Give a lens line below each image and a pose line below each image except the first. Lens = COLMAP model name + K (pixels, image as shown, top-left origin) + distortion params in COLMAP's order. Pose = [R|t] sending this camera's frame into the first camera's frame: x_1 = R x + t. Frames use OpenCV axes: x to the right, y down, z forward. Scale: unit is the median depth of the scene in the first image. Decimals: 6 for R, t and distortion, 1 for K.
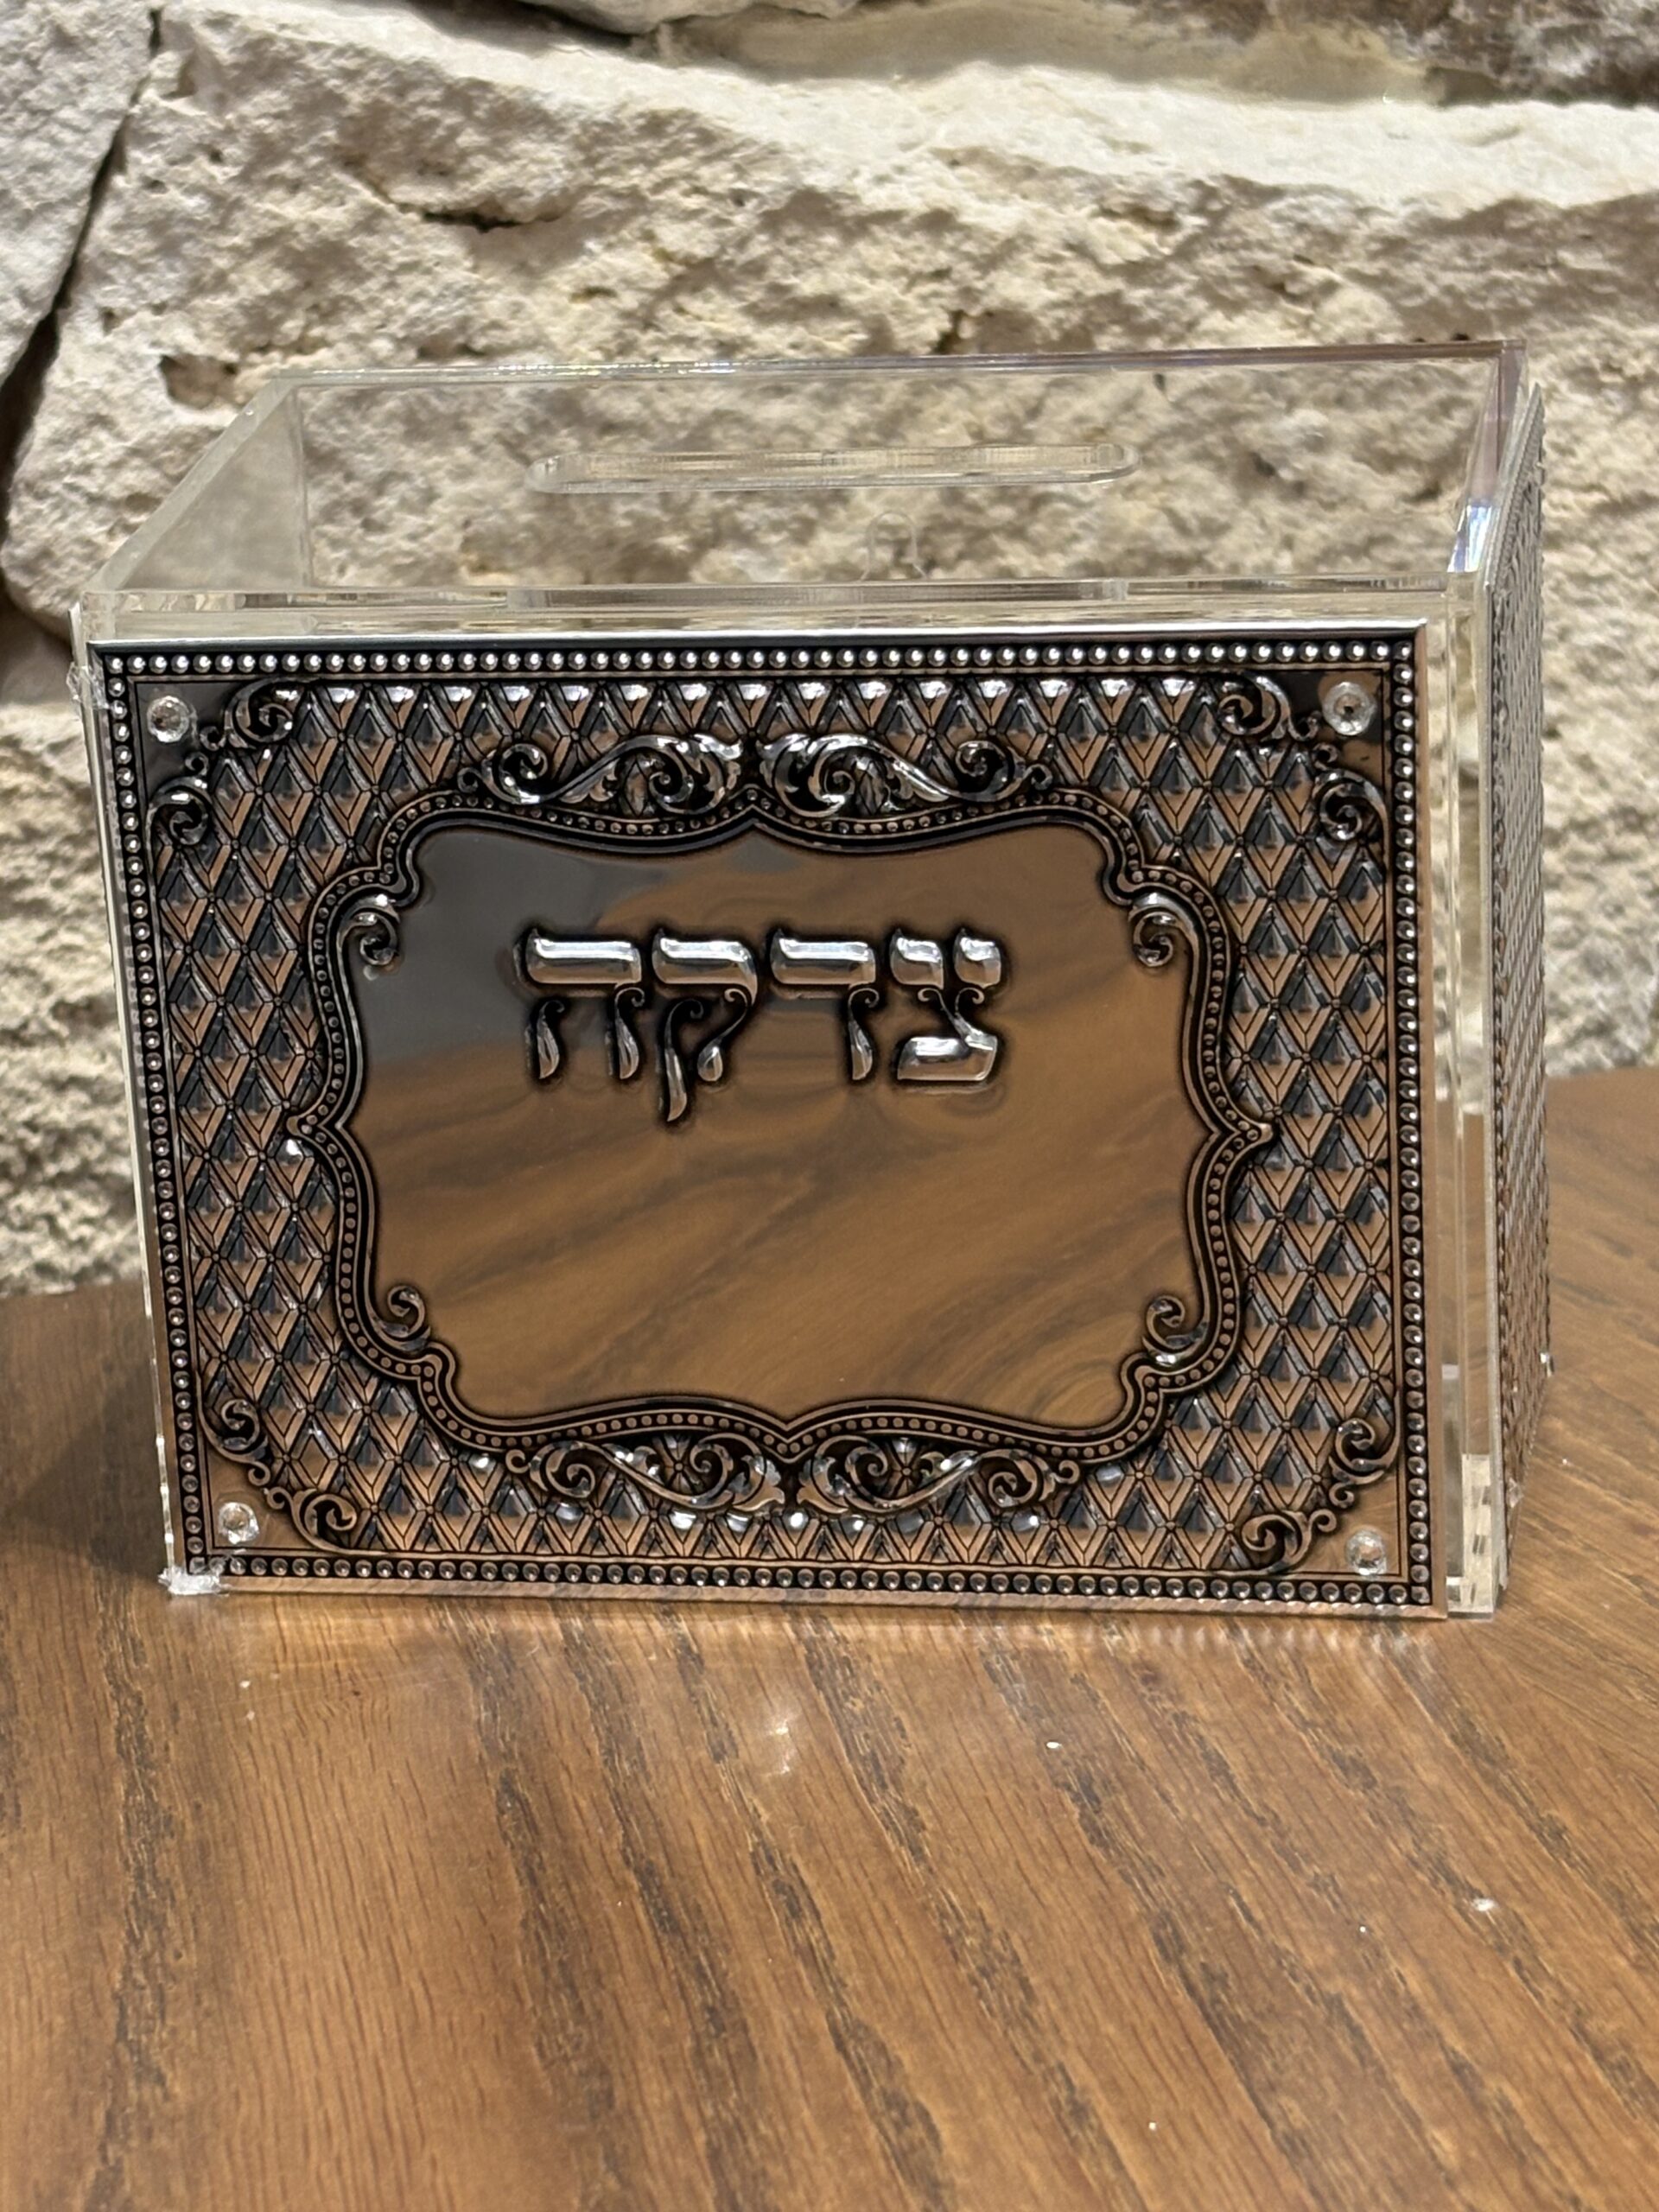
lens RADIAL K [[5194.1, 0, 844.0], [0, 5194.1, 1155.8], [0, 0, 1]] dist [0.238136, -1.087994]
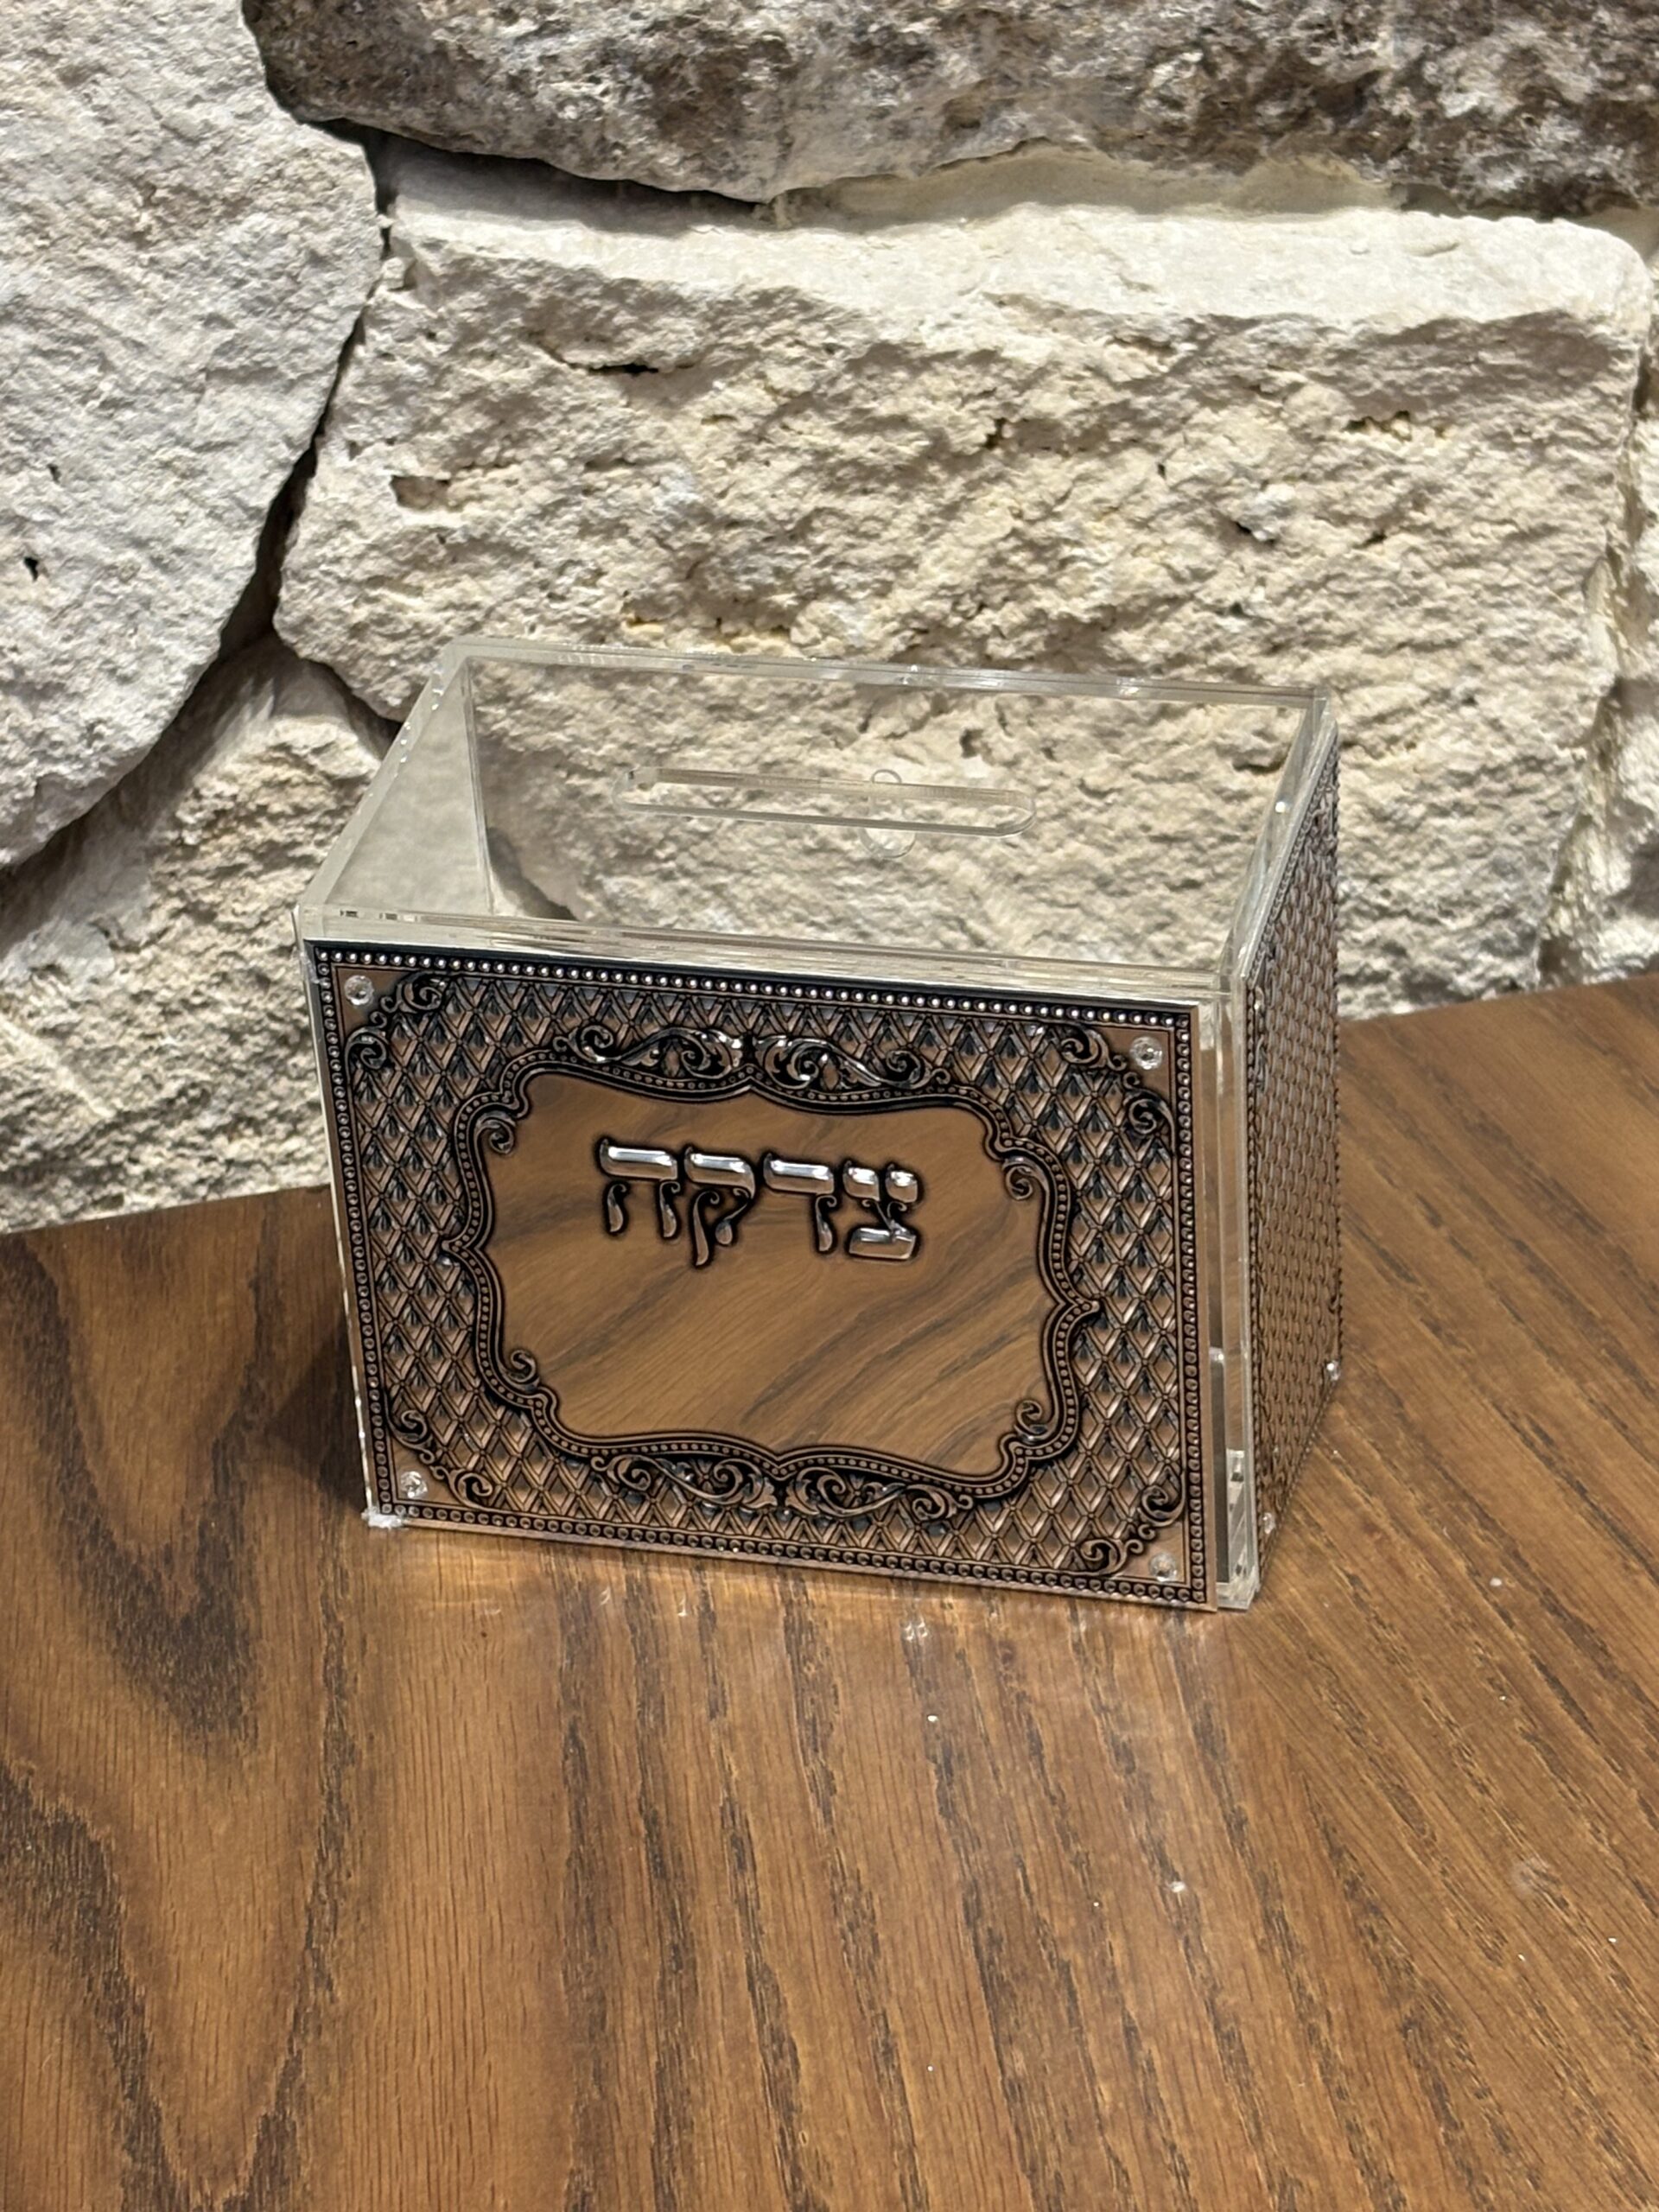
lens RADIAL K [[5161.7, 0, 868.3], [0, 5161.7, 1115.4], [0, 0, 1]] dist [0.256557, -1.264640]
pose [[0.996948, 0.033359, -0.070576, 0.087790], [-0.017758, 0.977305, 0.211092, -0.270006], [0.076017, -0.209195, 0.974915, -0.309352]]
